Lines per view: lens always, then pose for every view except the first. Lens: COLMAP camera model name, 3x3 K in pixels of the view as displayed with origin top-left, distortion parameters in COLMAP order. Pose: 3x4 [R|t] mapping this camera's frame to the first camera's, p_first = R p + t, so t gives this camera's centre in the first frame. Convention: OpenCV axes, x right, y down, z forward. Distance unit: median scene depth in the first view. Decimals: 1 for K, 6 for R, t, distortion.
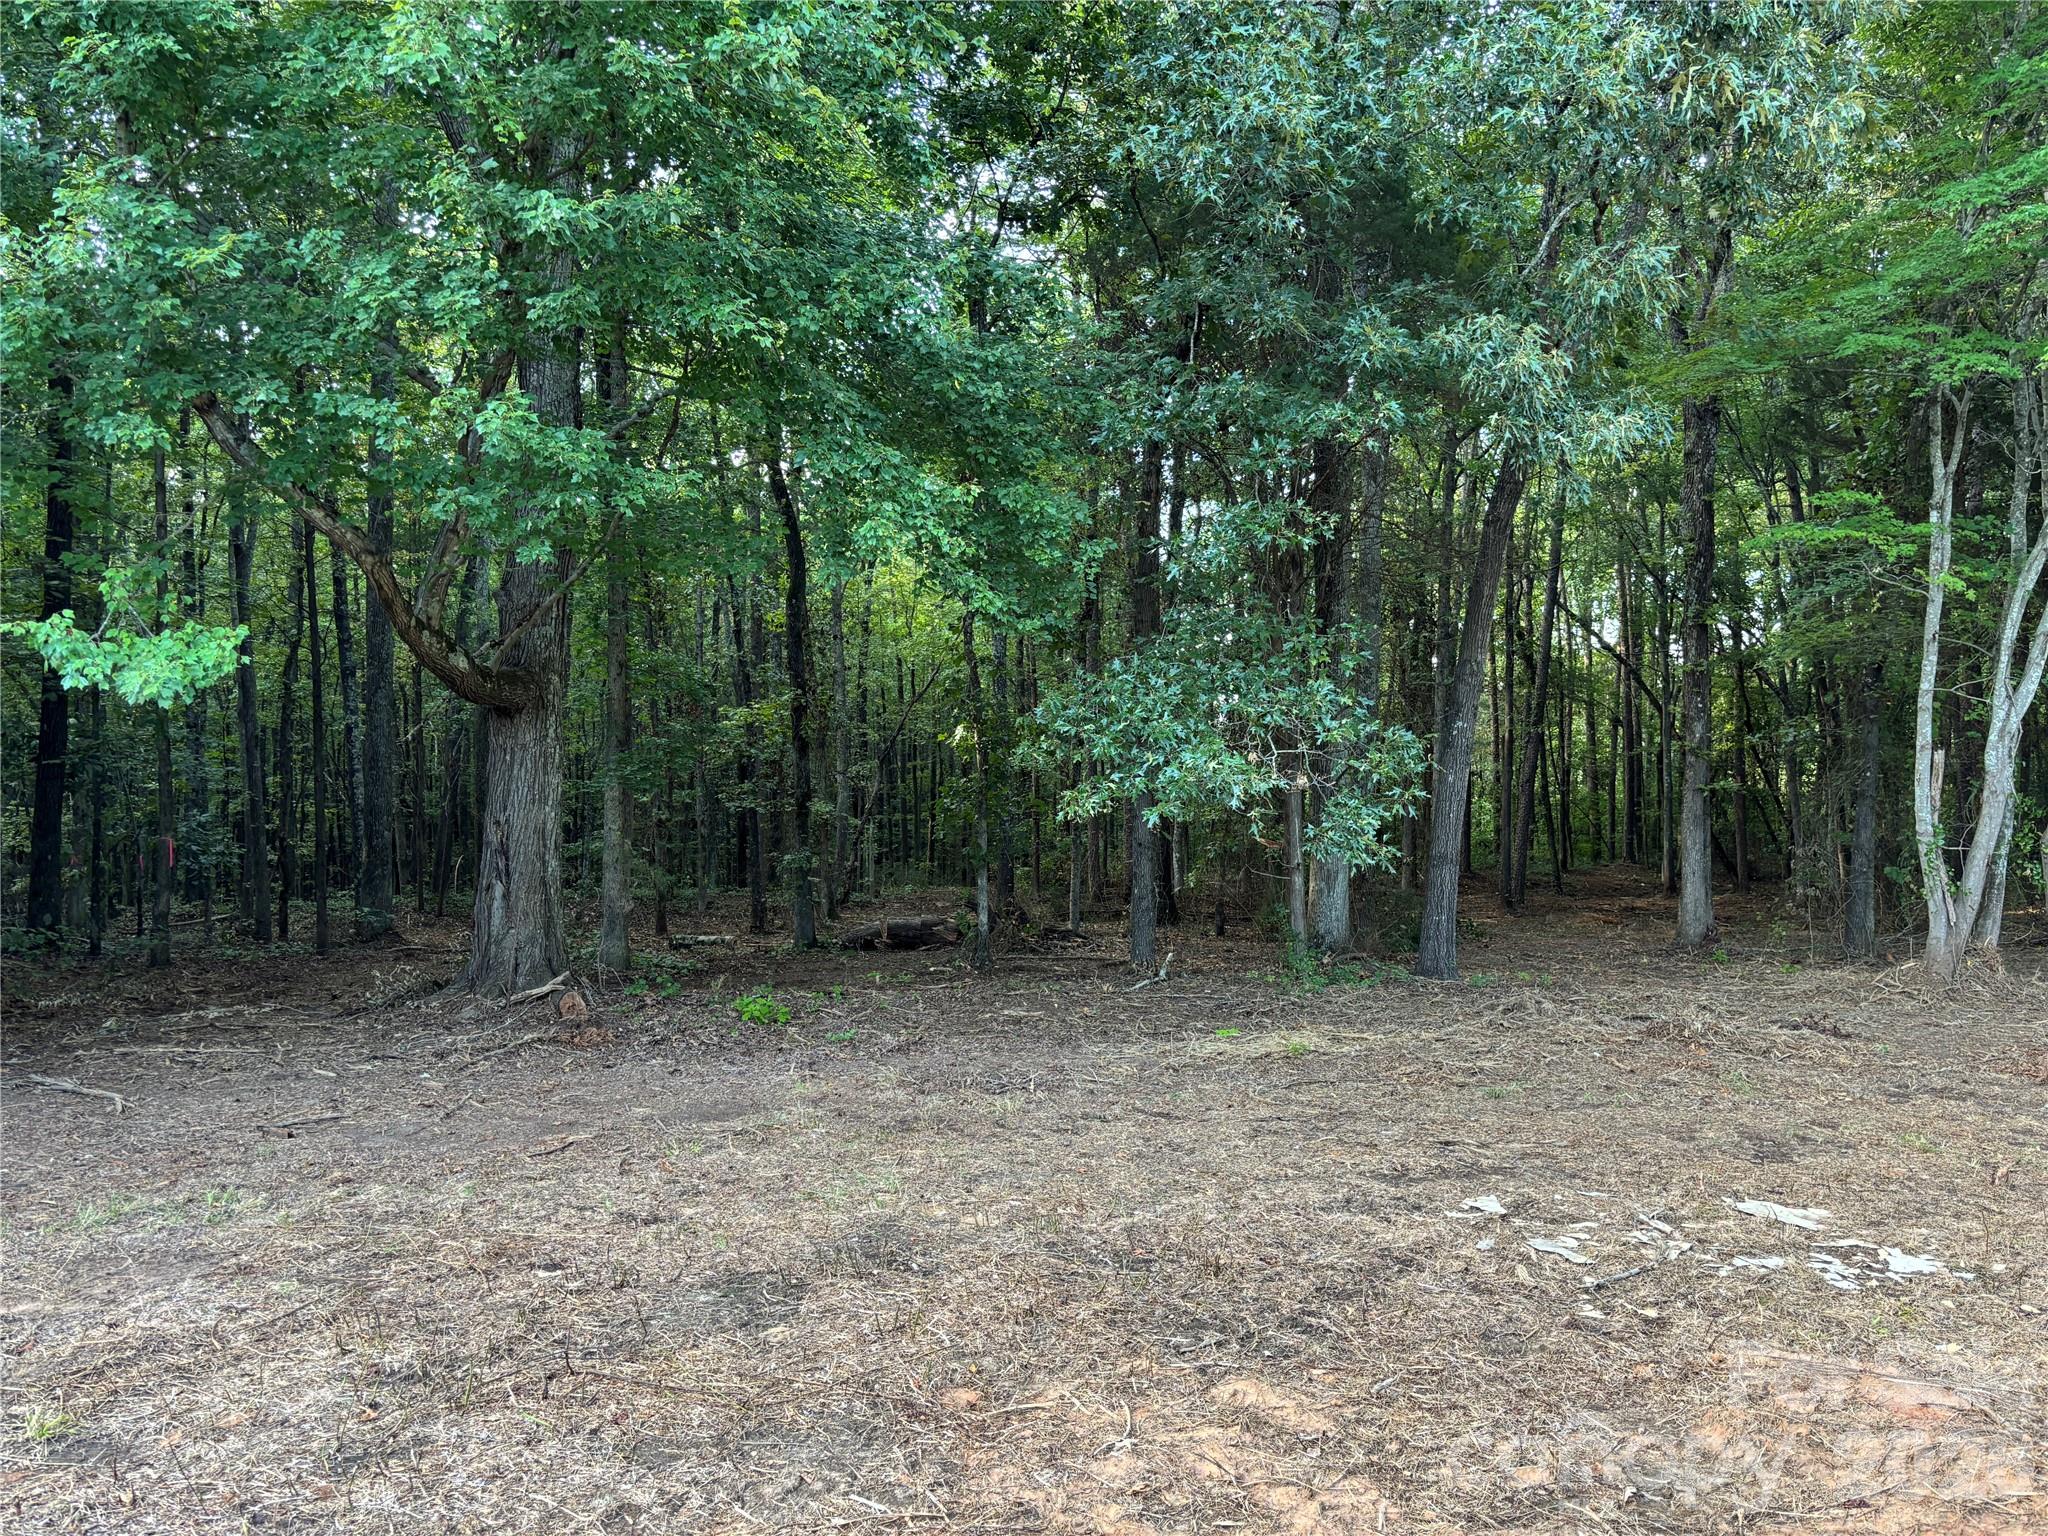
lens RADIAL K [[1530.2, 0, 1007.9], [0, 1530.2, 759.9], [0, 0, 1]] dist [0.048878, -0.067982]
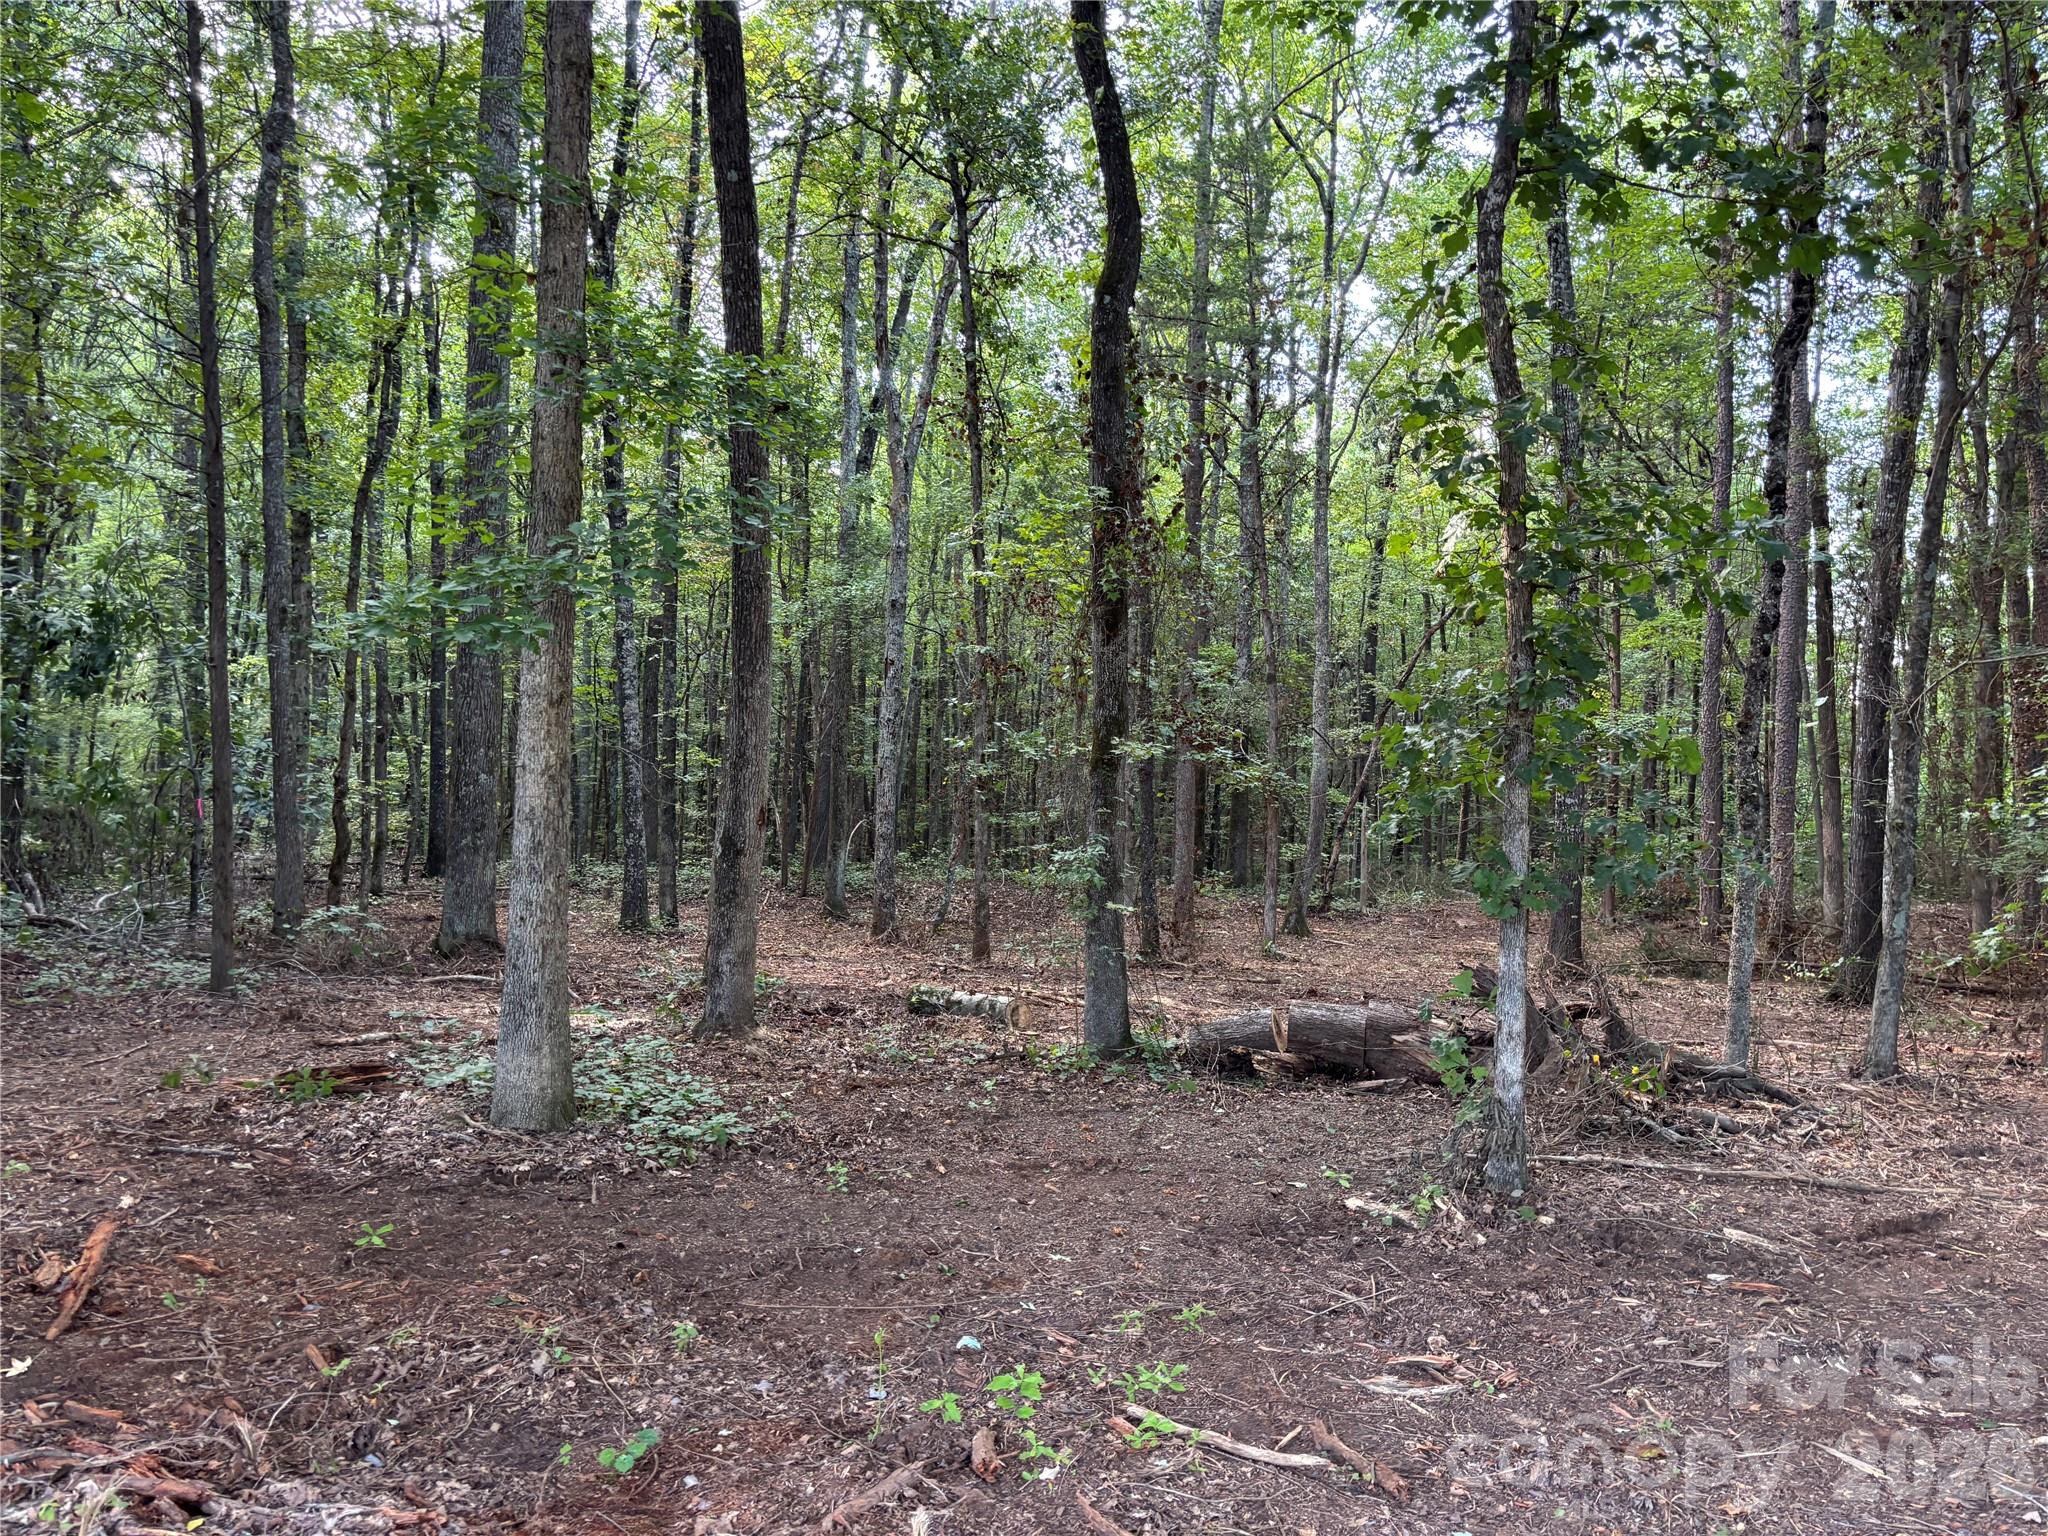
lens RADIAL K [[1530.2, 0, 1007.9], [0, 1530.2, 759.9], [0, 0, 1]] dist [0.048878, -0.067982]
pose [[0.939554, 0.034600, -0.340647, -0.005389], [-0.029718, 0.999367, 0.019543, 0.024804], [0.341107, -0.008238, 0.939988, 0.546866]]
